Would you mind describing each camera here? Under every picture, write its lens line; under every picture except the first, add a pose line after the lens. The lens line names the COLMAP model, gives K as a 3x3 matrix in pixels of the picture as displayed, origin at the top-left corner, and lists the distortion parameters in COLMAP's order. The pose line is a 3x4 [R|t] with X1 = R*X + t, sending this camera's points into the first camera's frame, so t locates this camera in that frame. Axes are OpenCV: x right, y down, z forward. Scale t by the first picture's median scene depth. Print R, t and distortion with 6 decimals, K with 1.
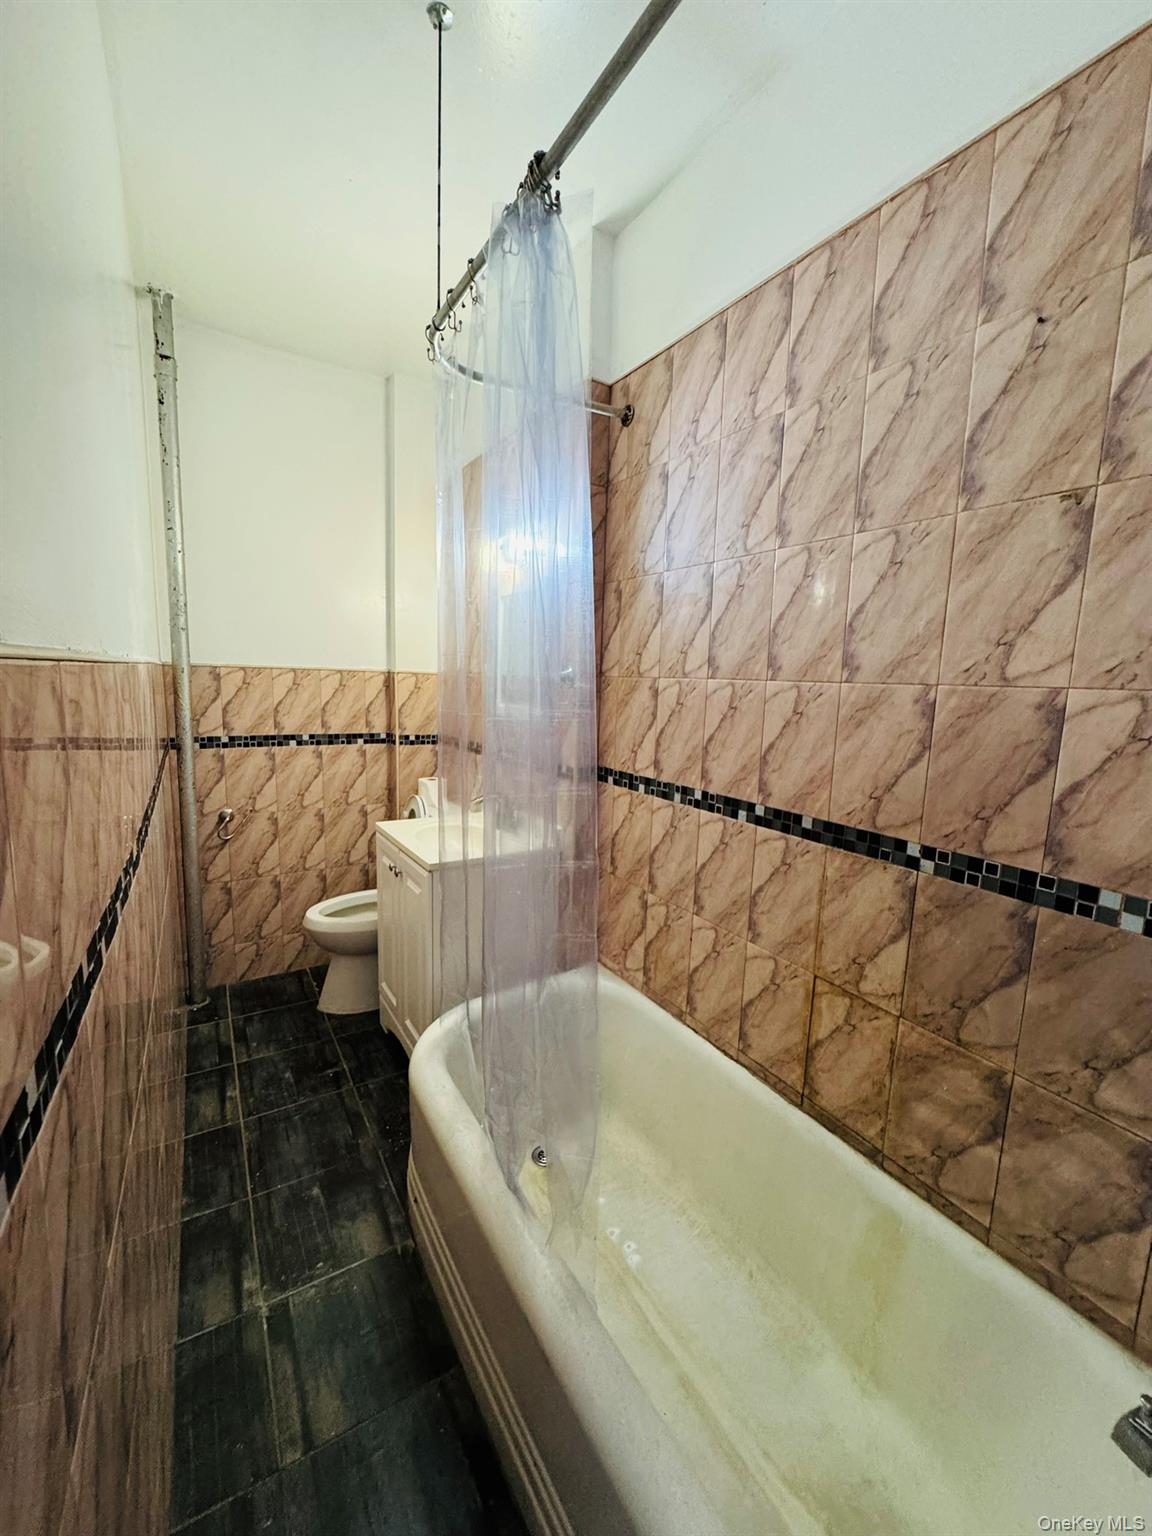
lens RADIAL K [[612.8, 0, 576.9], [0, 612.8, 764.4], [0, 0, 1]] dist [-0.003719, 0.000023]
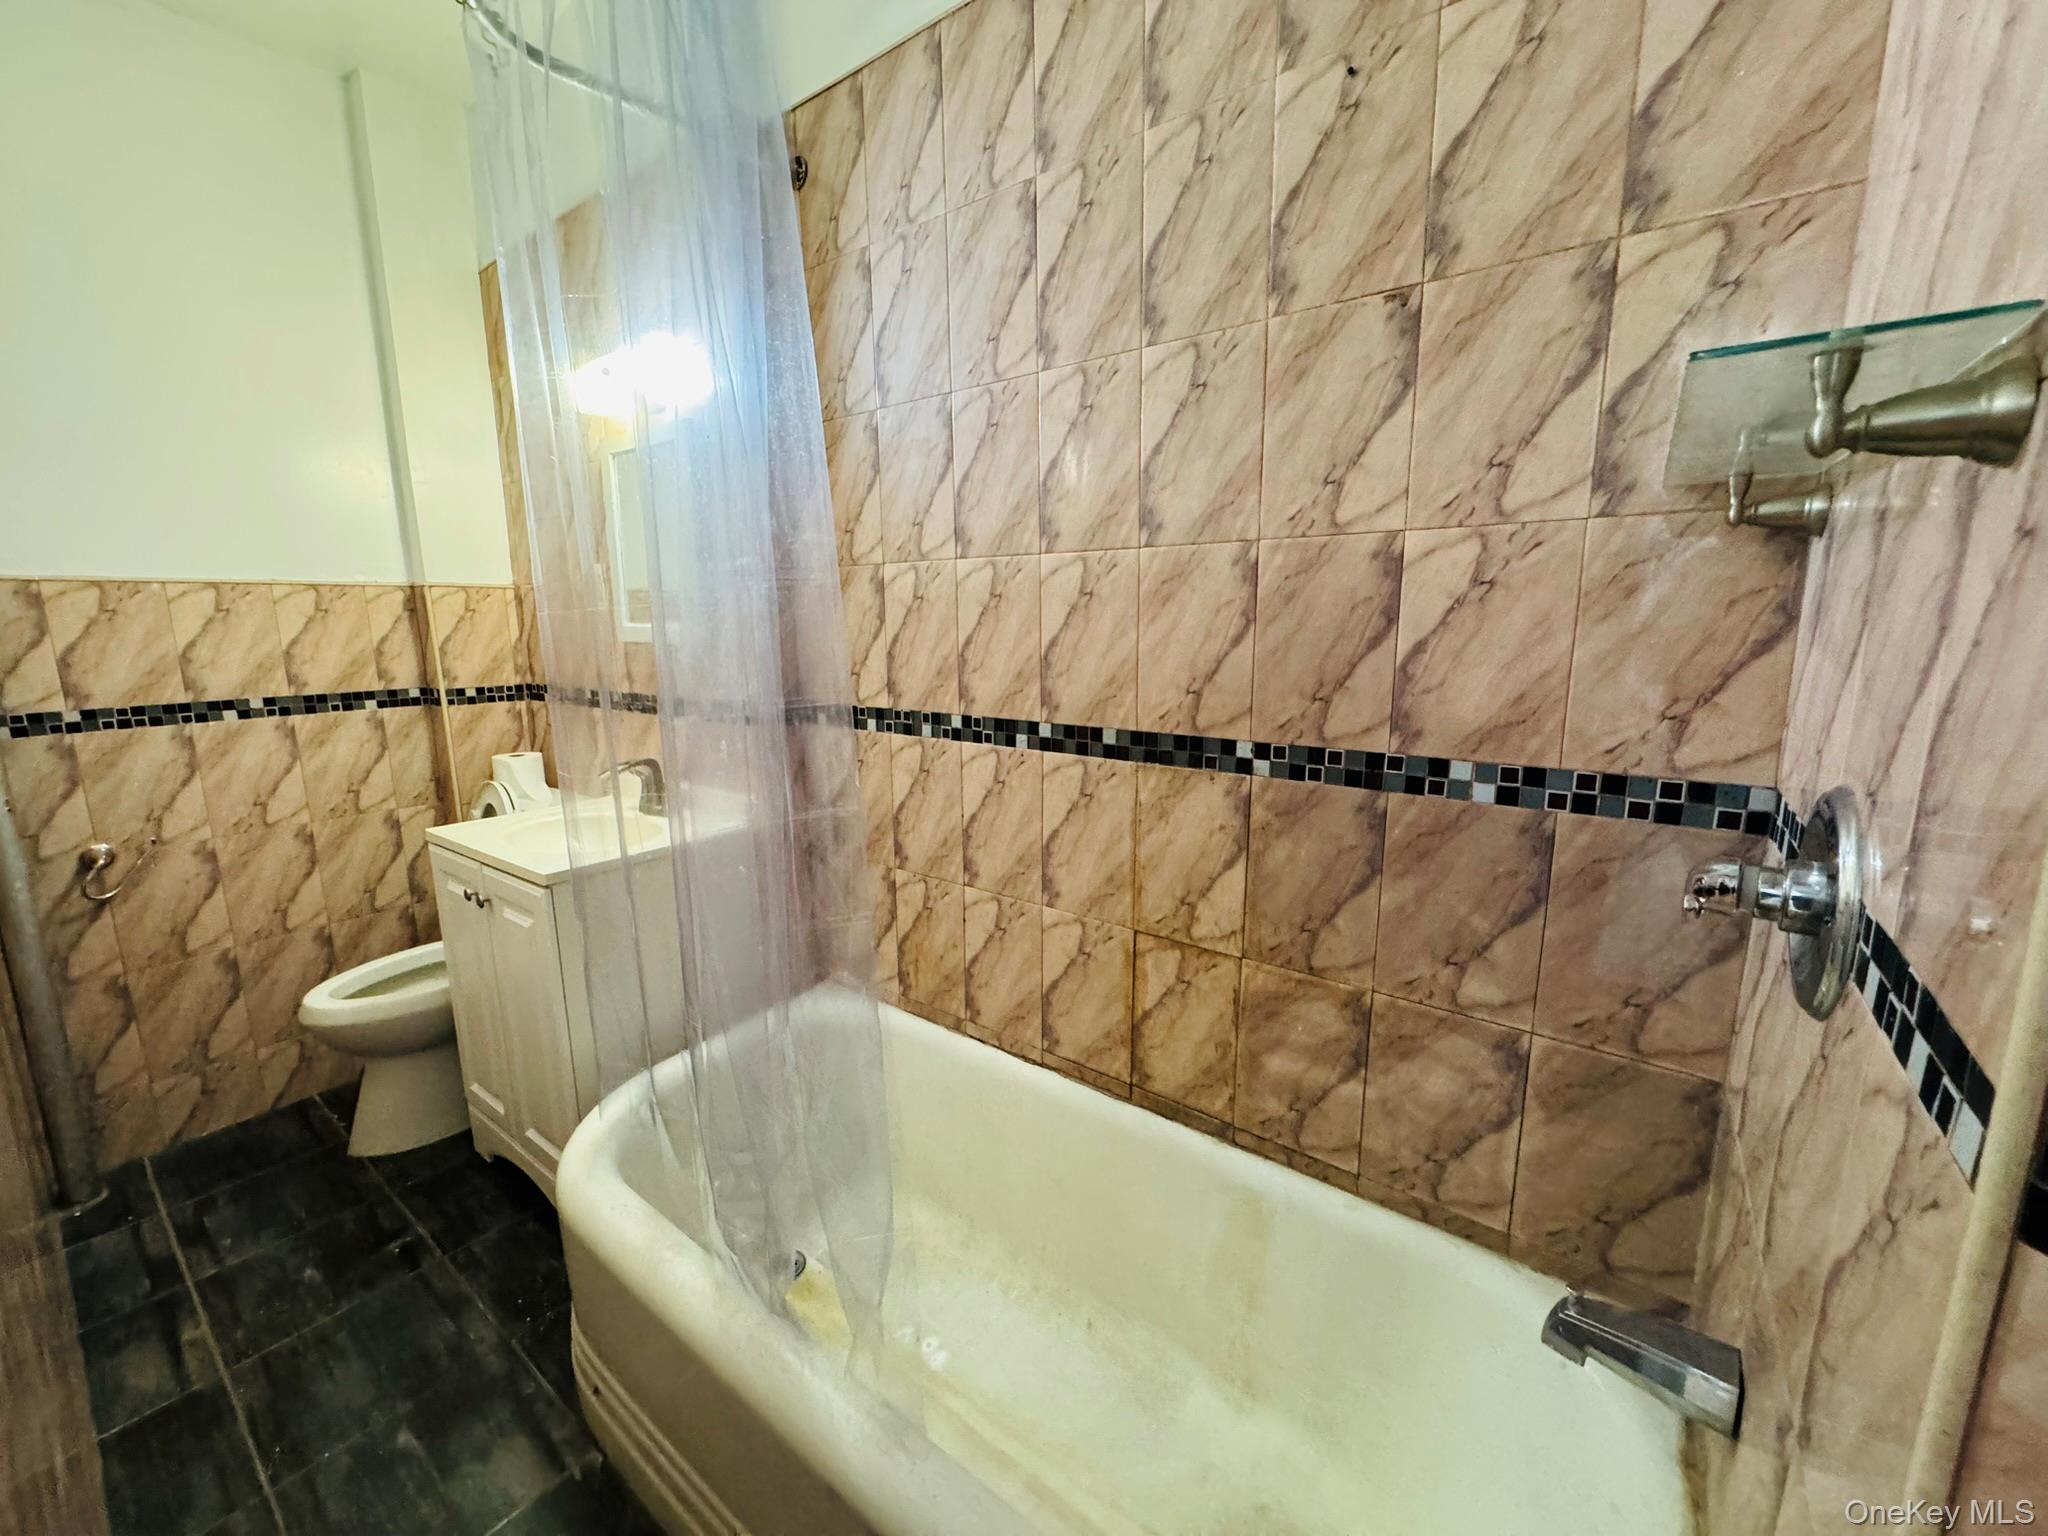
lens RADIAL K [[817.1, 0, 1020.3], [0, 817.1, 764.5], [0, 0, 1]] dist [-0.003719, 0.000023]
pose [[0.935123, -0.103125, 0.338985, -0.074846], [0.087740, 0.994308, 0.060446, 0.055242], [-0.343289, -0.026782, 0.938848, 0.074373]]
